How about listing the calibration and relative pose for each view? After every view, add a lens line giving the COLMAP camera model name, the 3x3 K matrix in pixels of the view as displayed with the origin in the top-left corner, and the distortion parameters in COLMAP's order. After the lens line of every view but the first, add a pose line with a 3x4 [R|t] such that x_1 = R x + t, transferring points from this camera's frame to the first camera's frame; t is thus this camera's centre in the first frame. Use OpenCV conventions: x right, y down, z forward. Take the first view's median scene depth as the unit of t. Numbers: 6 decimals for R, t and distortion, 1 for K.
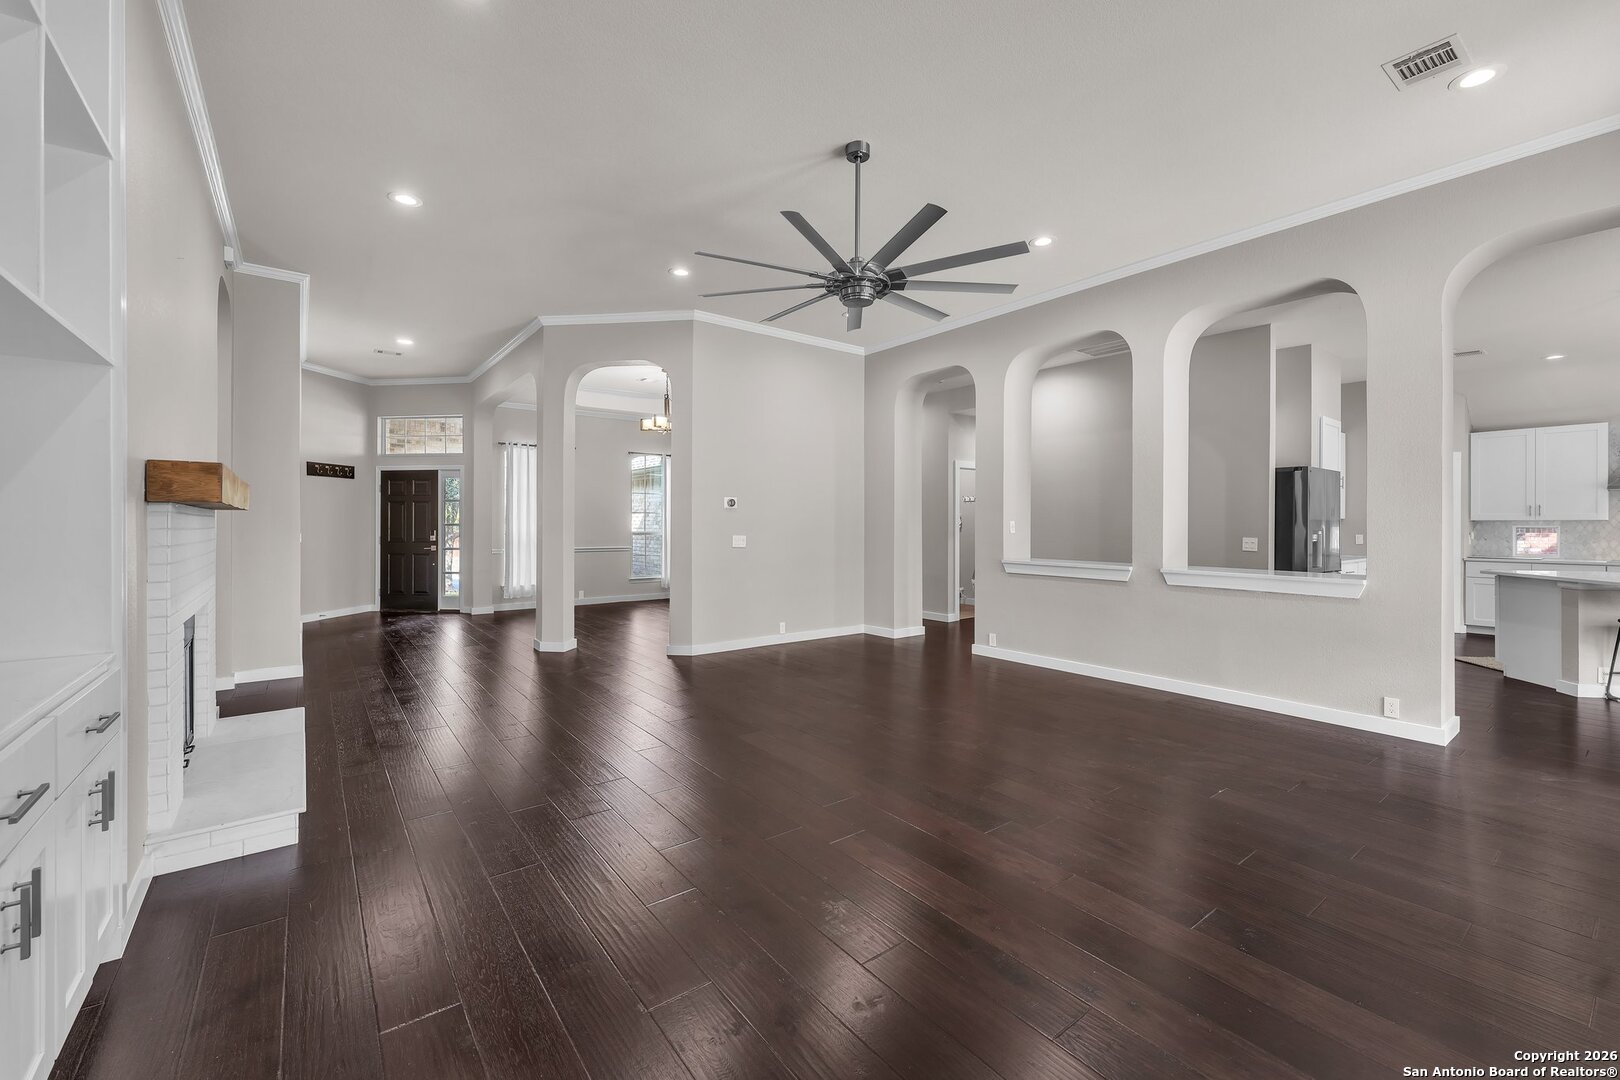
lens RADIAL K [[658.8, 0, 810.2], [0, 658.8, 524.3], [0, 0, 1]] dist [-0.001193, 0.000101]
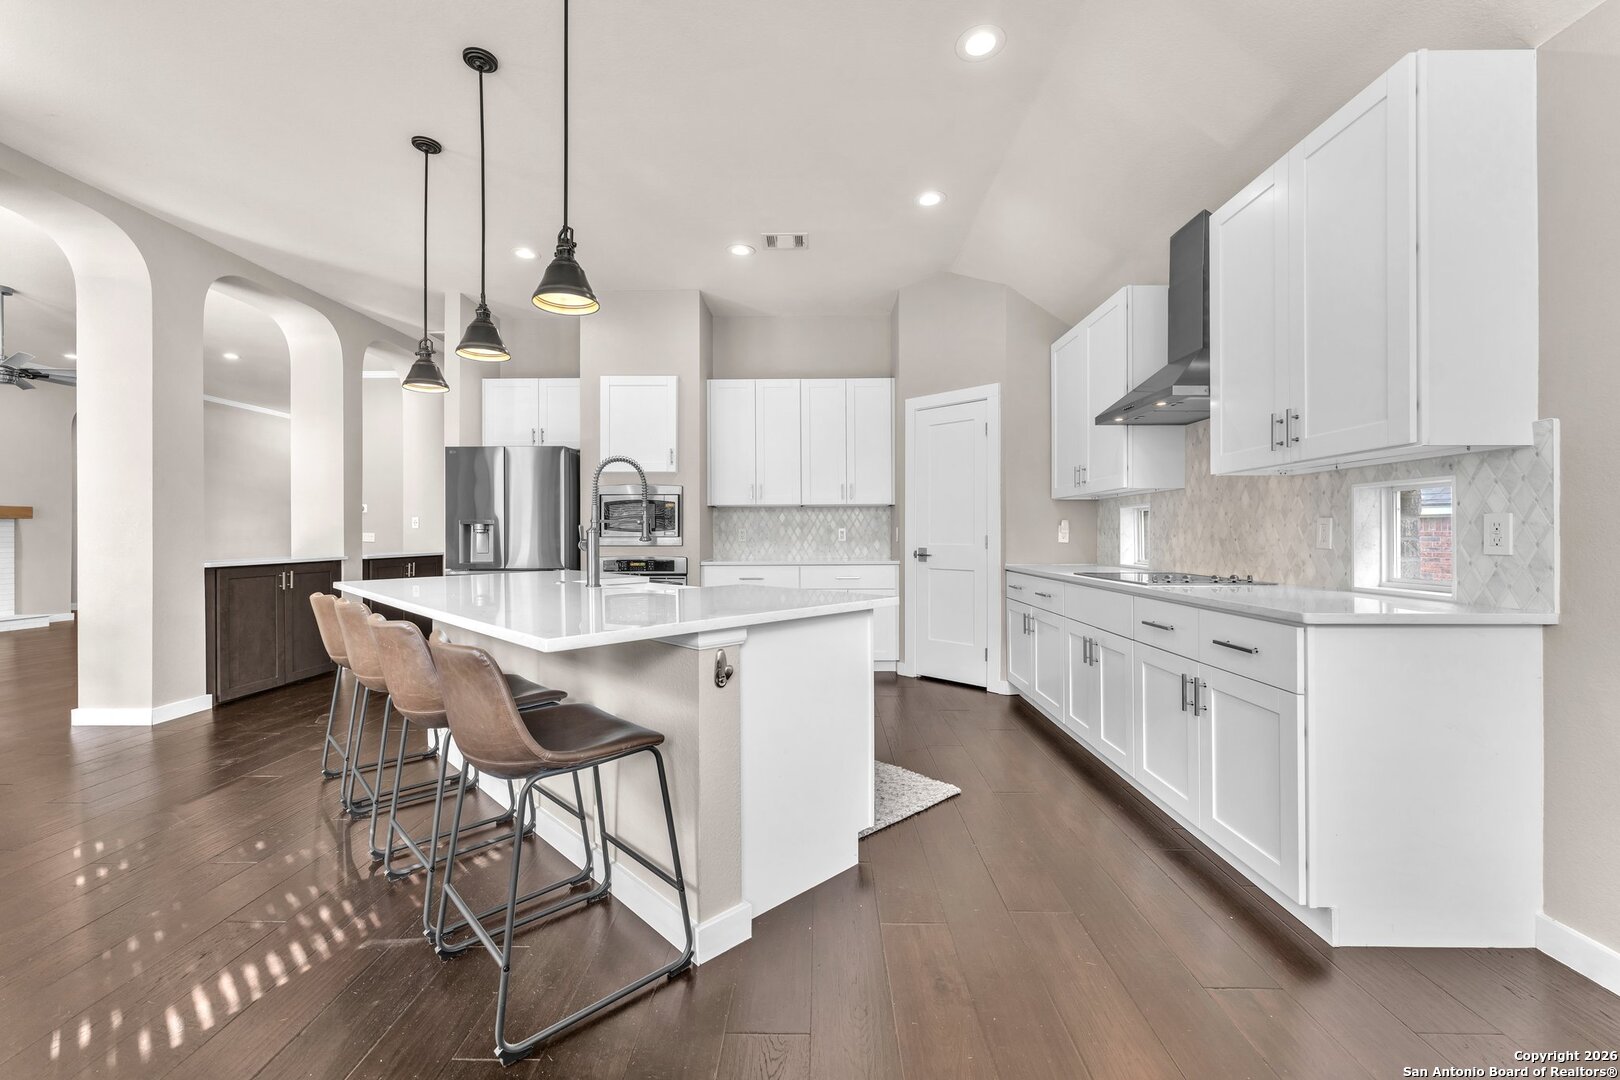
lens RADIAL K [[648.2, 0, 808.9], [0, 648.2, 530.5], [0, 0, 1]] dist [0.001609, 0.000391]
pose [[0.785239, -0.008019, -0.619141, 1.295096], [0.004843, 0.999965, -0.006808, 0.026142], [0.619174, 0.002347, 0.785250, 0.471543]]
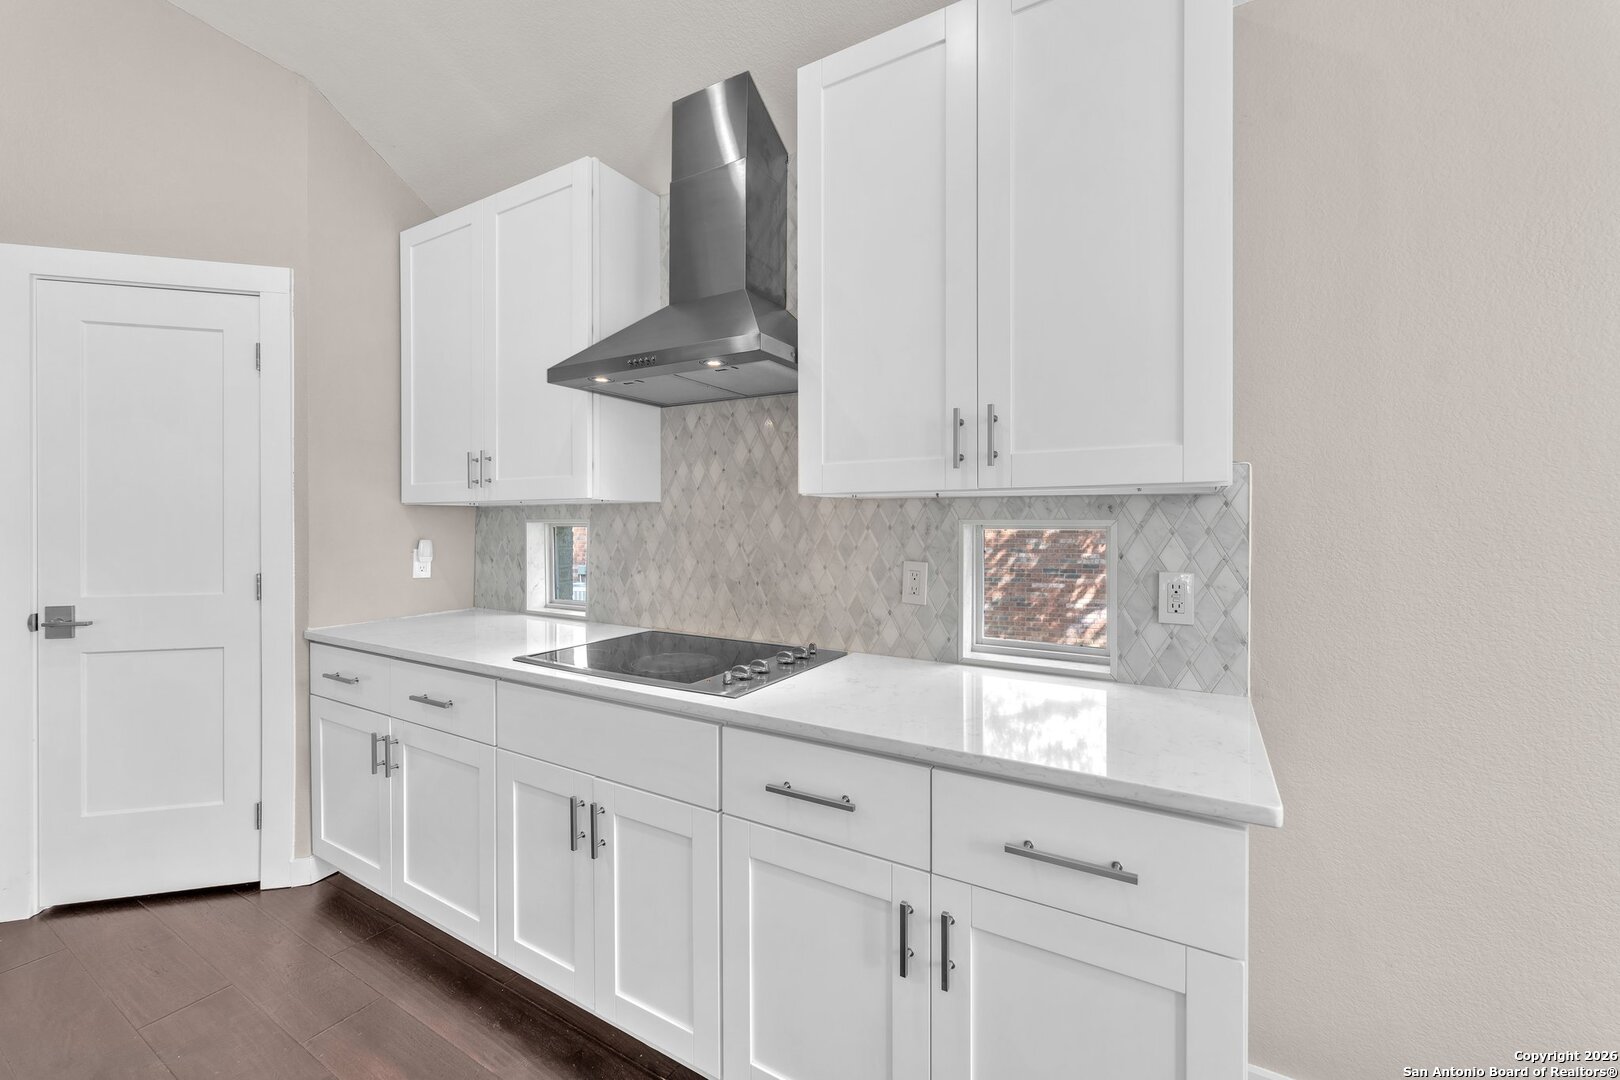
lens RADIAL K [[658.8, 0, 810.2], [0, 658.8, 524.3], [0, 0, 1]] dist [-0.001193, 0.000101]
pose [[0.926933, -0.005347, 0.375189, 1.167052], [0.002502, 0.999964, 0.008071, 0.002330], [-0.375219, -0.006543, 0.926913, 0.683586]]
